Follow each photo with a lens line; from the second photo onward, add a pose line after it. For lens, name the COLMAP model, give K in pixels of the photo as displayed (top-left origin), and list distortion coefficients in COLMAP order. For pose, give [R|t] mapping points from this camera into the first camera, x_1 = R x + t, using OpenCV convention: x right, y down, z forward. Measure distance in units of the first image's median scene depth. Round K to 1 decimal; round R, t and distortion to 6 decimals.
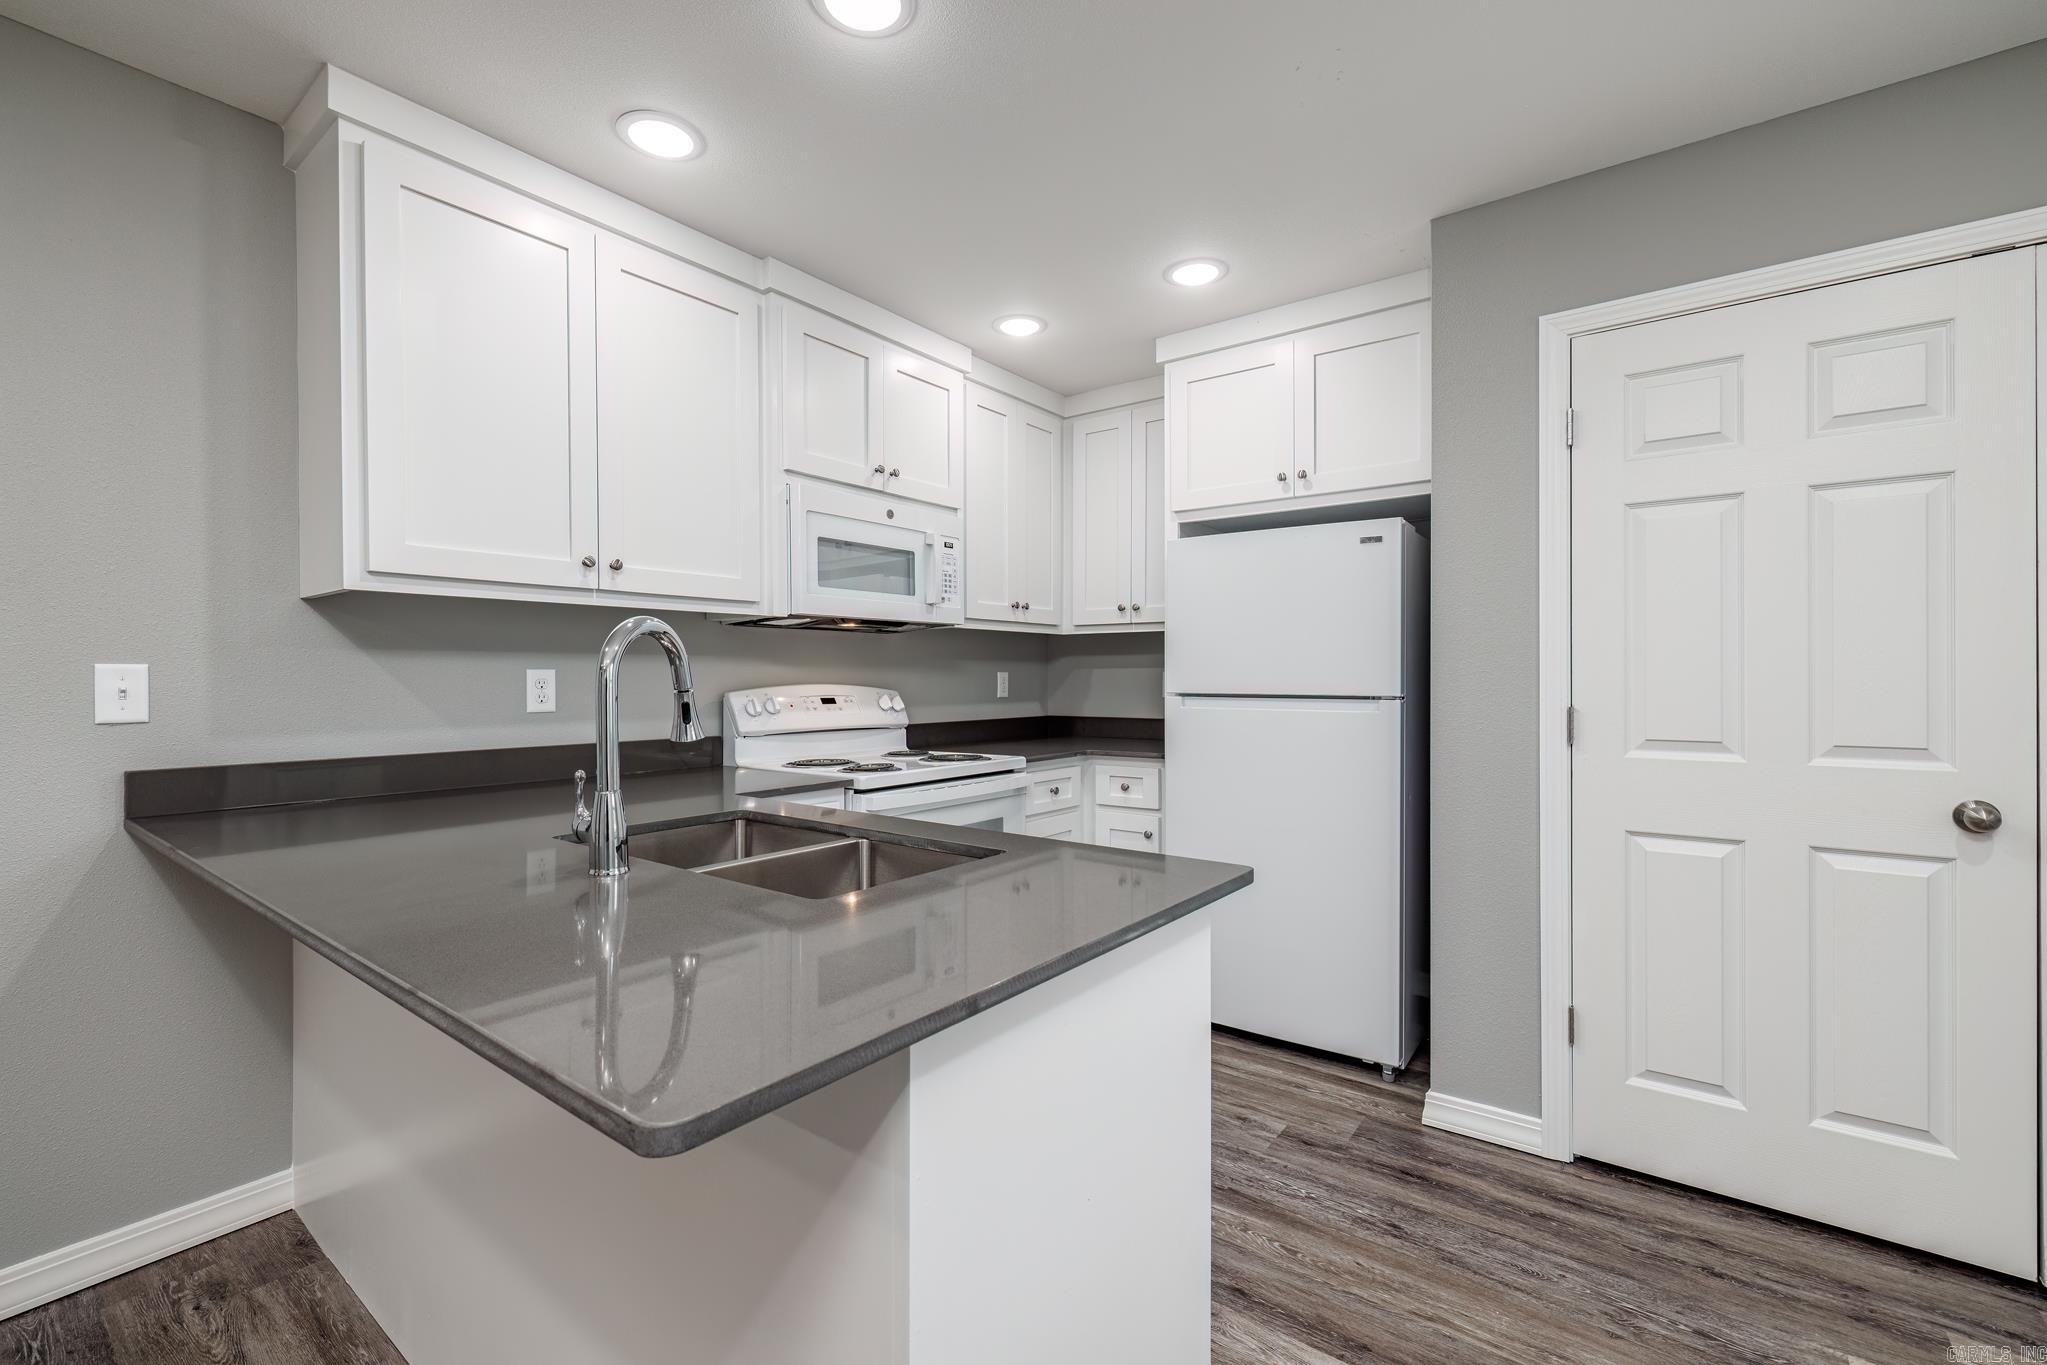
lens RADIAL K [[856.2, 0, 1009.5], [0, 856.2, 677.5], [0, 0, 1]] dist [-0.000029, -0.000293]
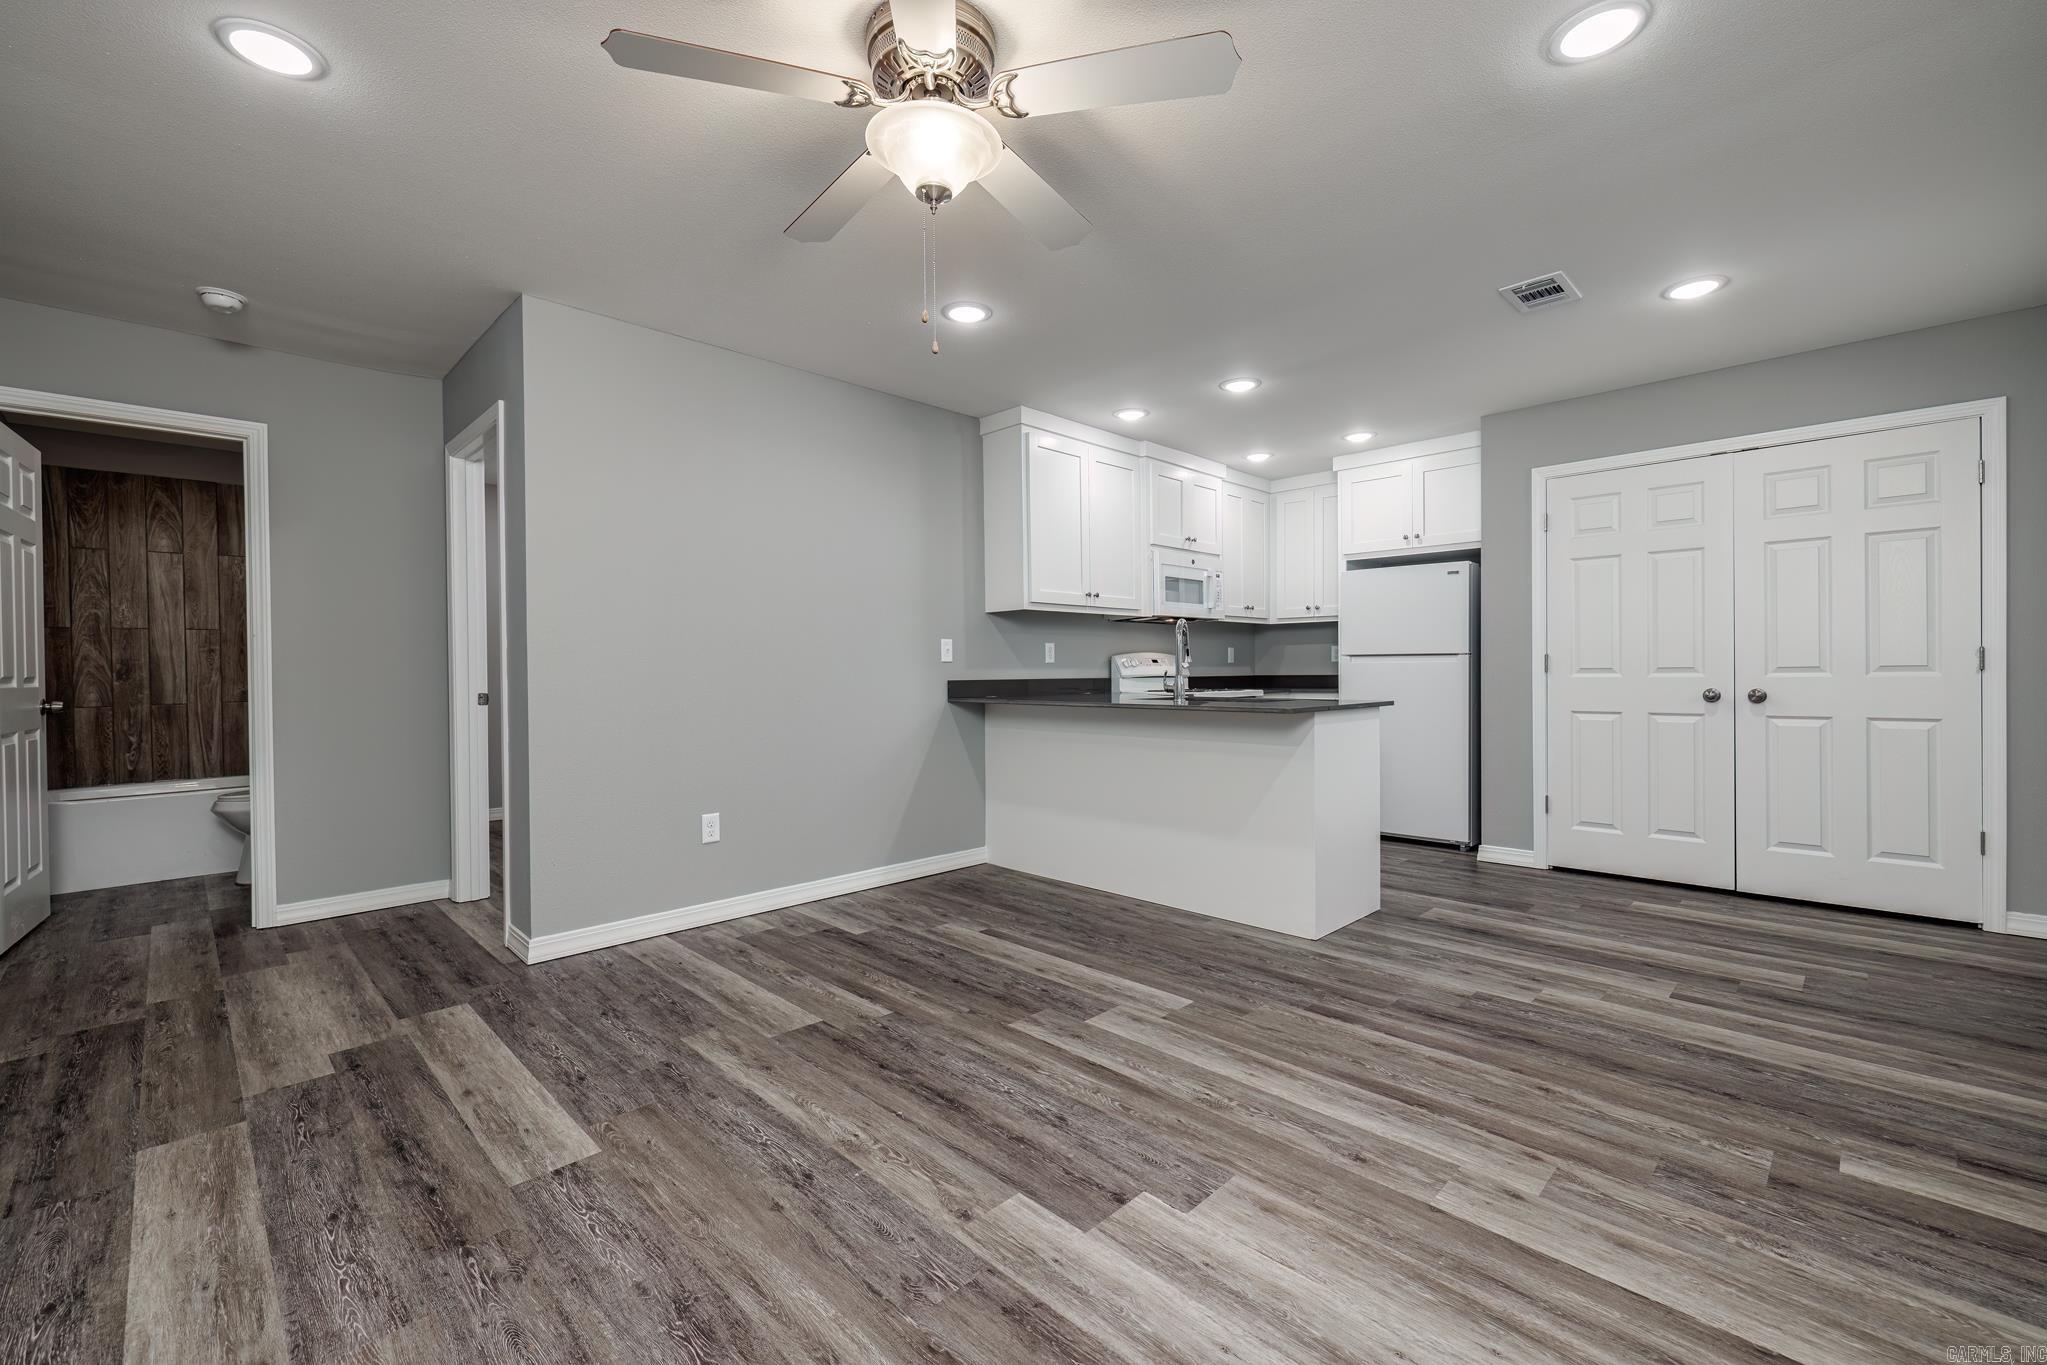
lens RADIAL K [[856.2, 0, 1037.4], [0, 856.2, 686.8], [0, 0, 1]] dist [-0.000029, -0.000293]
pose [[0.994711, -0.005526, -0.102566, -0.291554], [0.007434, 0.999806, 0.018234, 0.050482], [0.102445, -0.018900, 0.994559, -0.945685]]
